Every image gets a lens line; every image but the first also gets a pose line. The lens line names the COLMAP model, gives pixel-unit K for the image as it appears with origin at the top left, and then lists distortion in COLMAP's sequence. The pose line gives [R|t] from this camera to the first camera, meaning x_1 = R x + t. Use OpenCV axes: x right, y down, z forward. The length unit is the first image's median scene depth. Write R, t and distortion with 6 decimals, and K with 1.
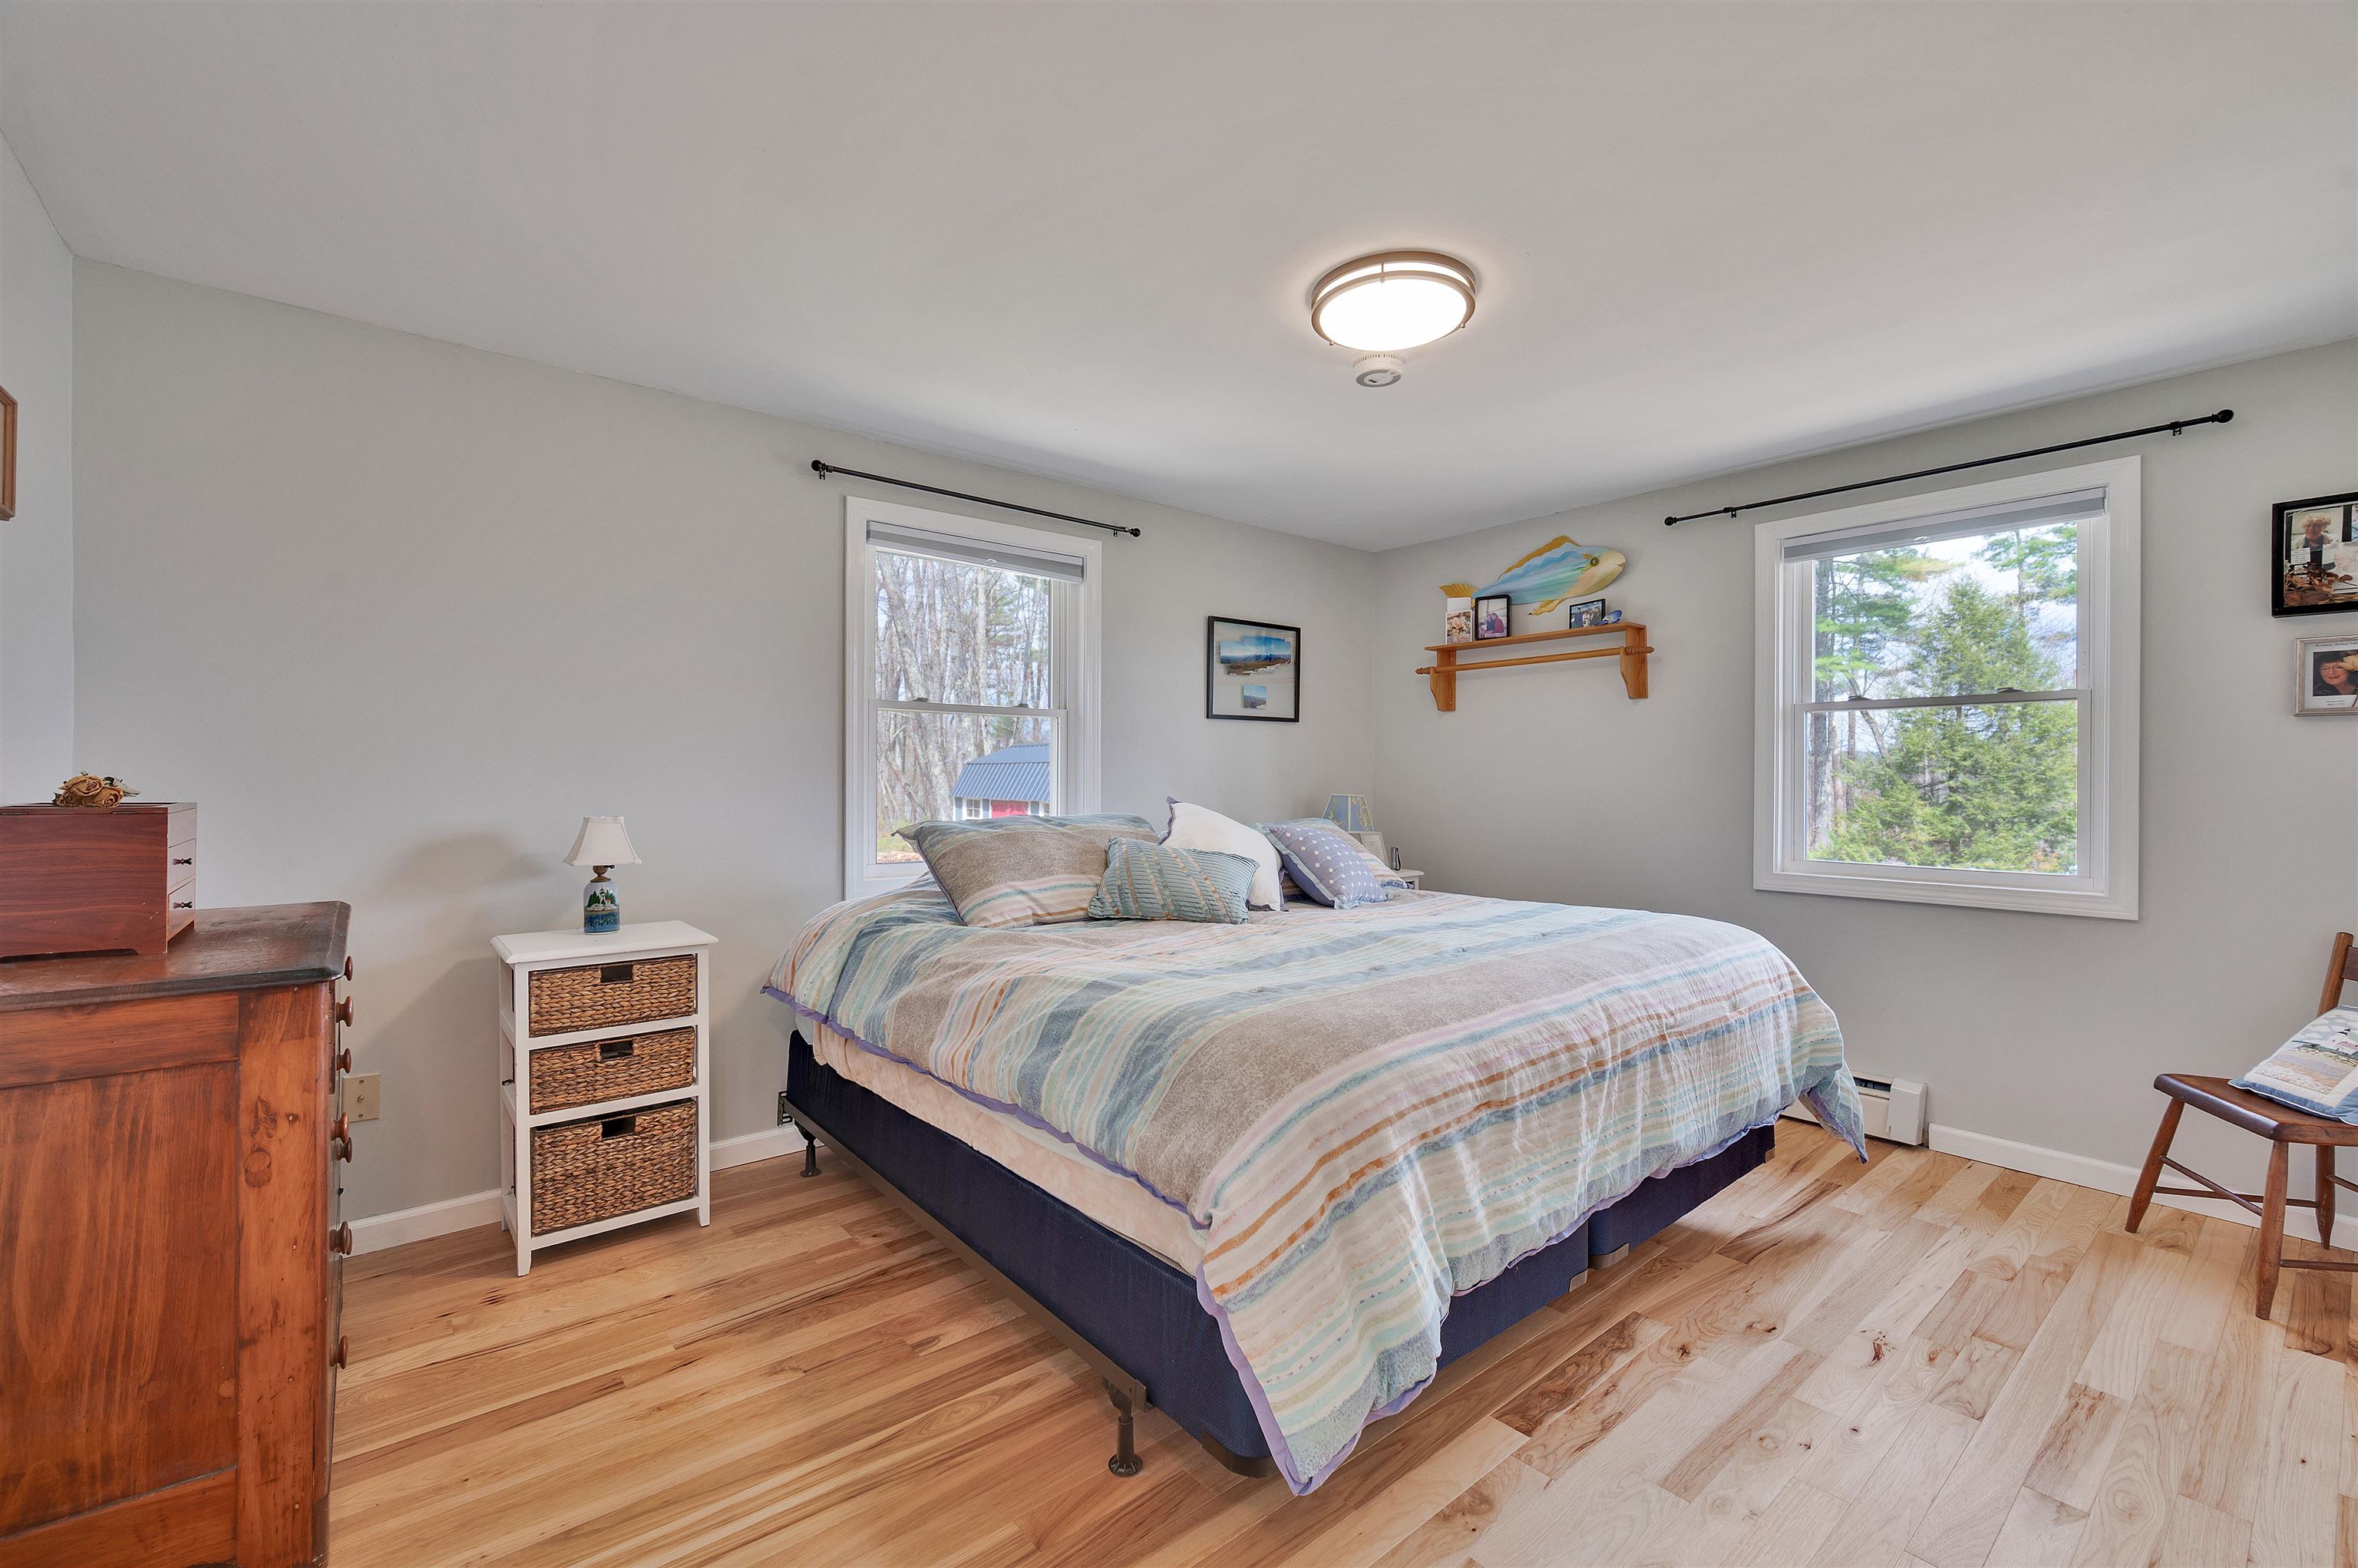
lens RADIAL K [[989.9, 0, 1183.9], [0, 989.9, 774.7], [0, 0, 1]] dist [0.003457, 0.000405]
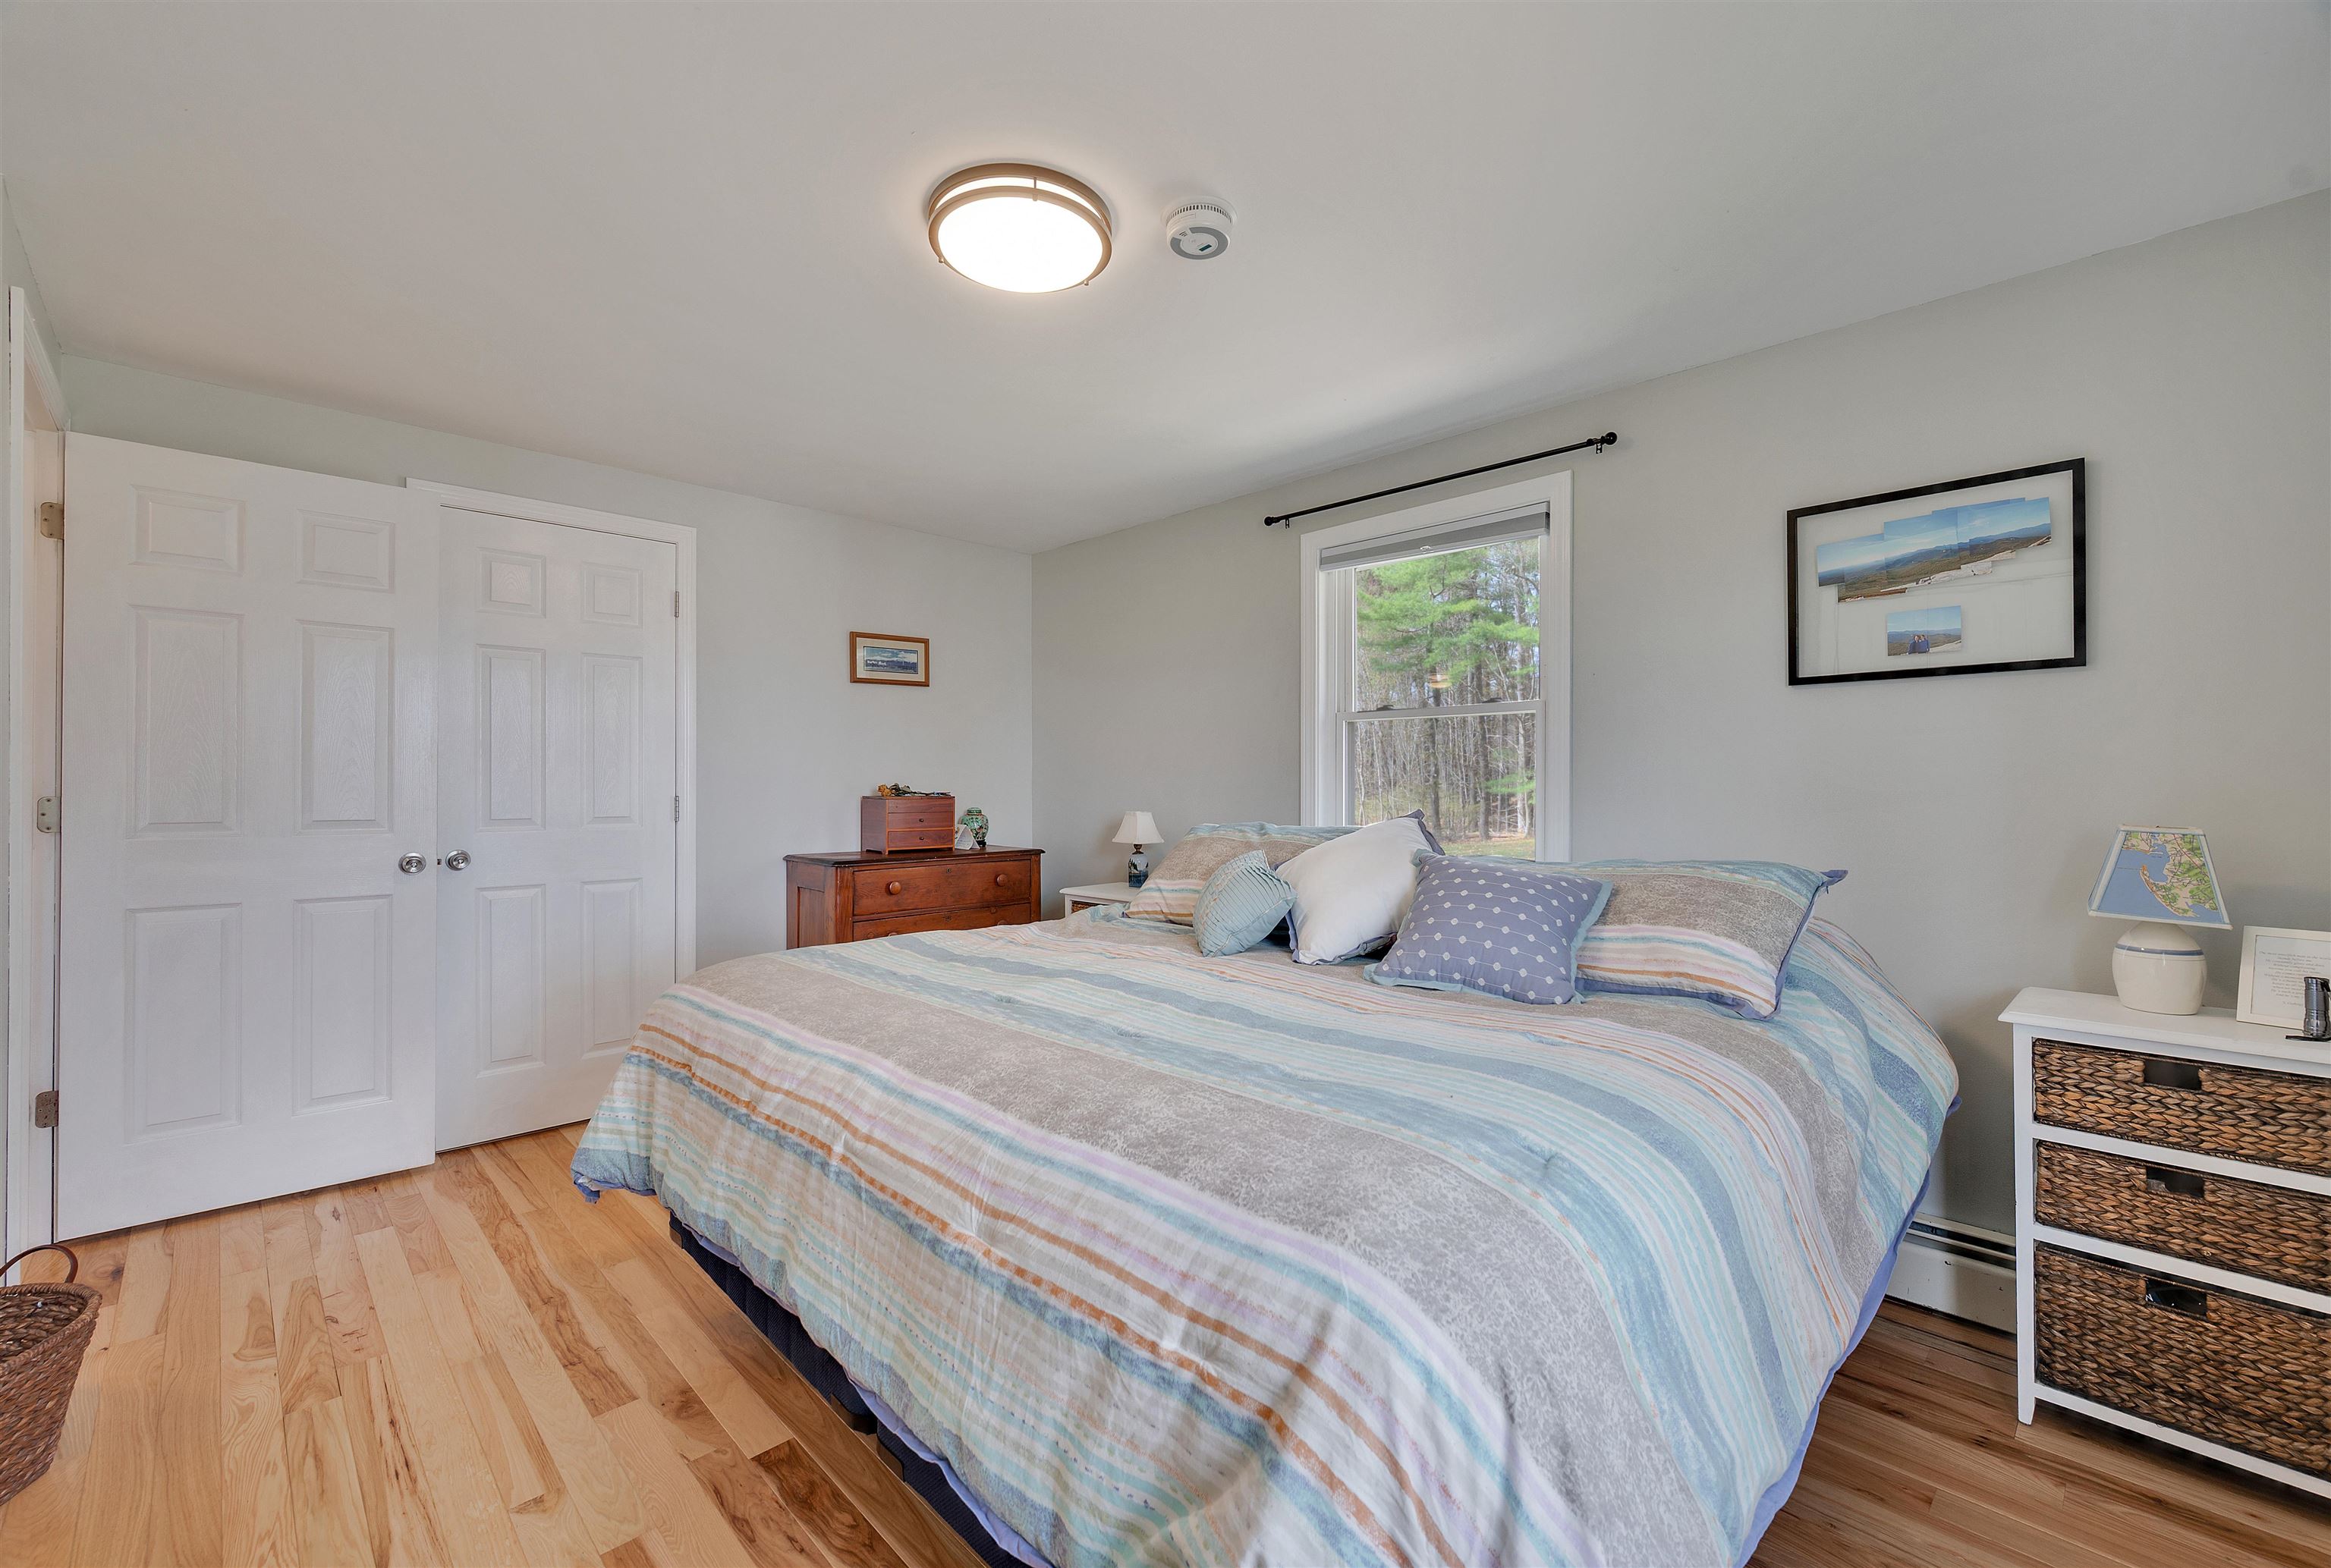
lens RADIAL K [[1009.8, 0, 1169.9], [0, 1009.8, 786.1], [0, 0, 1]] dist [-0.003314, -0.000254]
pose [[0.057701, -0.005770, -0.998317, 0.659010], [-0.002601, 0.999979, -0.005930, 0.007906], [0.998330, 0.002939, 0.057685, 0.655417]]
